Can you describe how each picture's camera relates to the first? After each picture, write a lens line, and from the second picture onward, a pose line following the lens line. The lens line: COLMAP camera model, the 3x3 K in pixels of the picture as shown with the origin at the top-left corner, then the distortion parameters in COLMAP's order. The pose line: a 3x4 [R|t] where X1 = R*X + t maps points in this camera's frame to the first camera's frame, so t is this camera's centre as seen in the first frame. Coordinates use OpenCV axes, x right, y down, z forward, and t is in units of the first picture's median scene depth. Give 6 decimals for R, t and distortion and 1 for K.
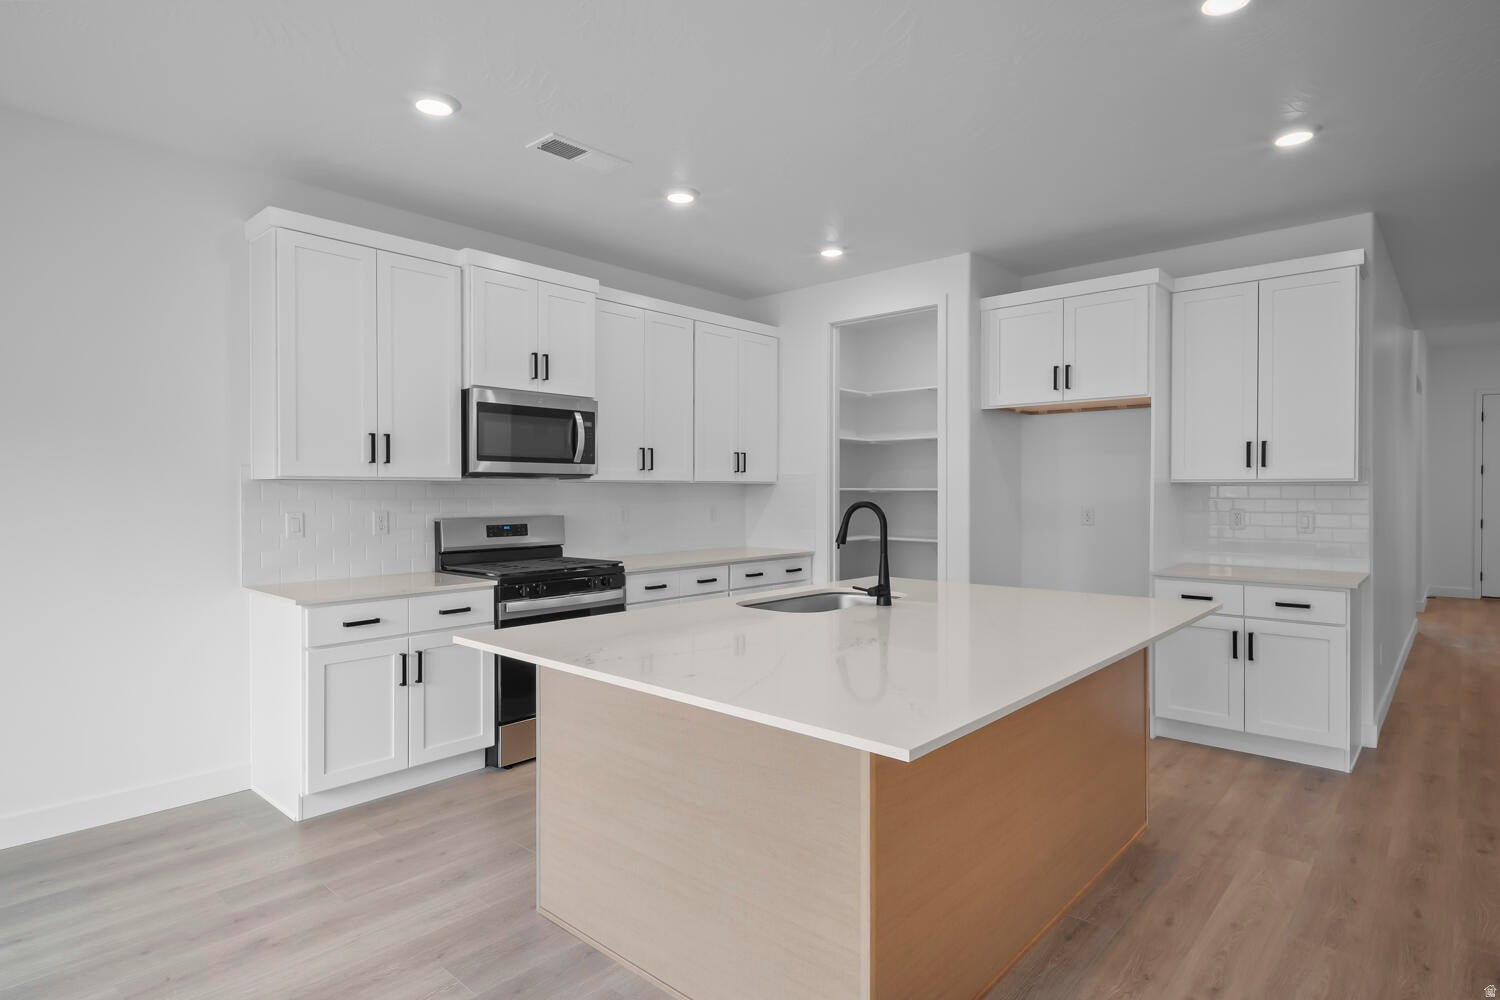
lens RADIAL K [[790.0, 0, 748.0], [0, 790.0, 494.0], [0, 0, 1]] dist [-0.001024, -0.001597]
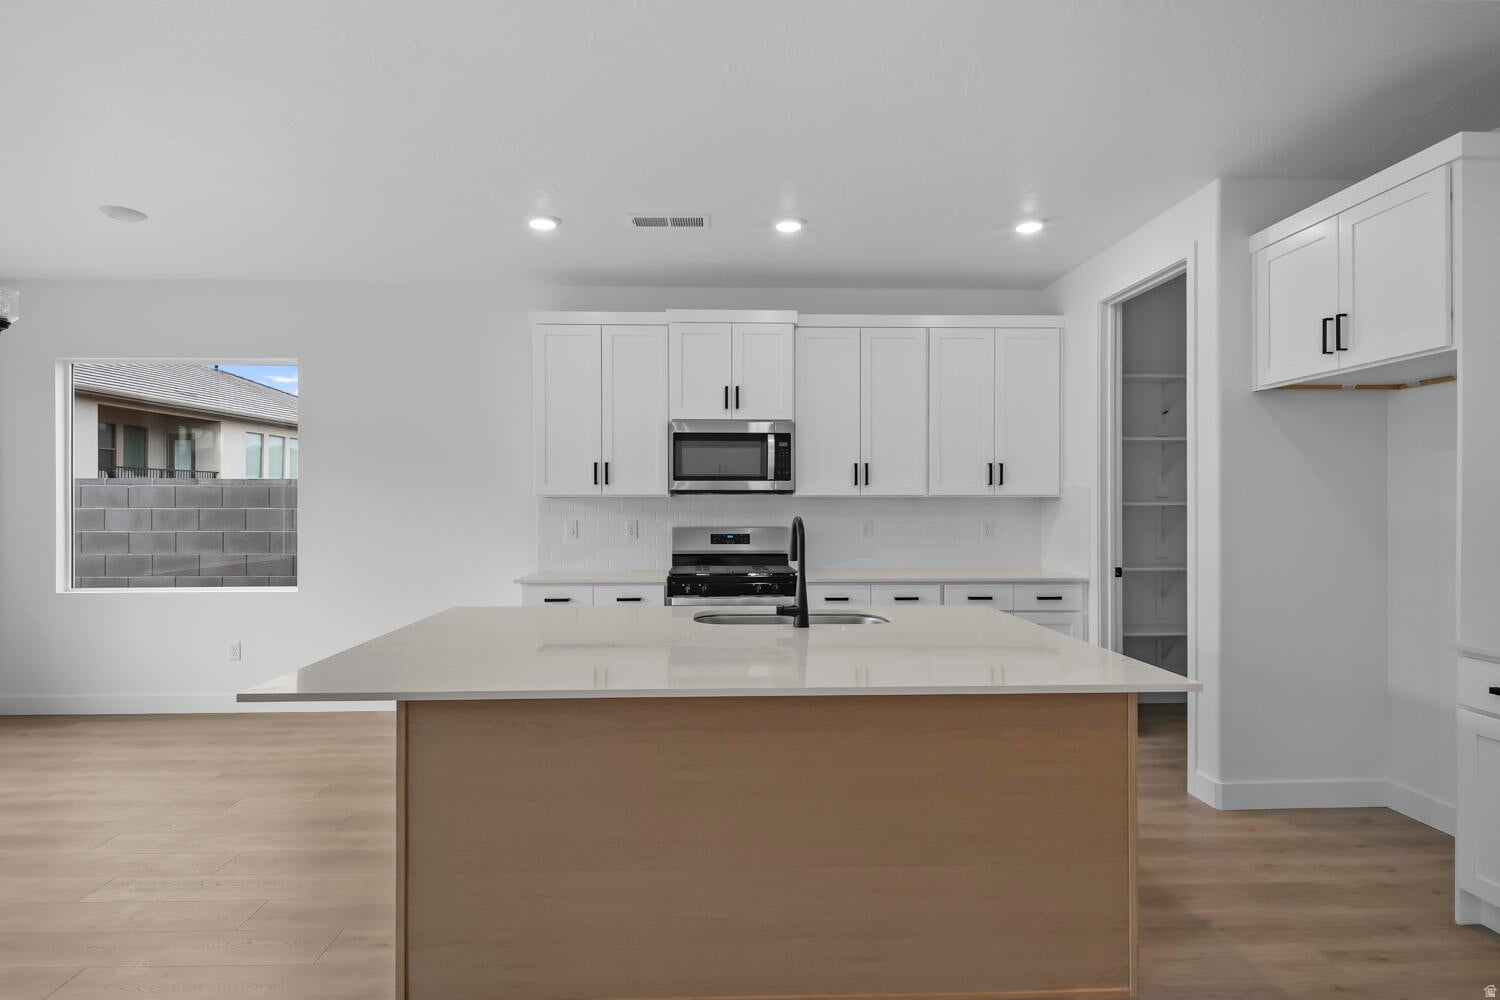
lens RADIAL K [[790.0, 0, 745.4], [0, 790.0, 502.5], [0, 0, 1]] dist [-0.001024, -0.001597]
pose [[0.694511, -0.000015, -0.719482, 0.556530], [-0.003912, 0.999985, -0.003796, -0.003579], [0.719471, 0.005451, 0.694501, 0.204999]]
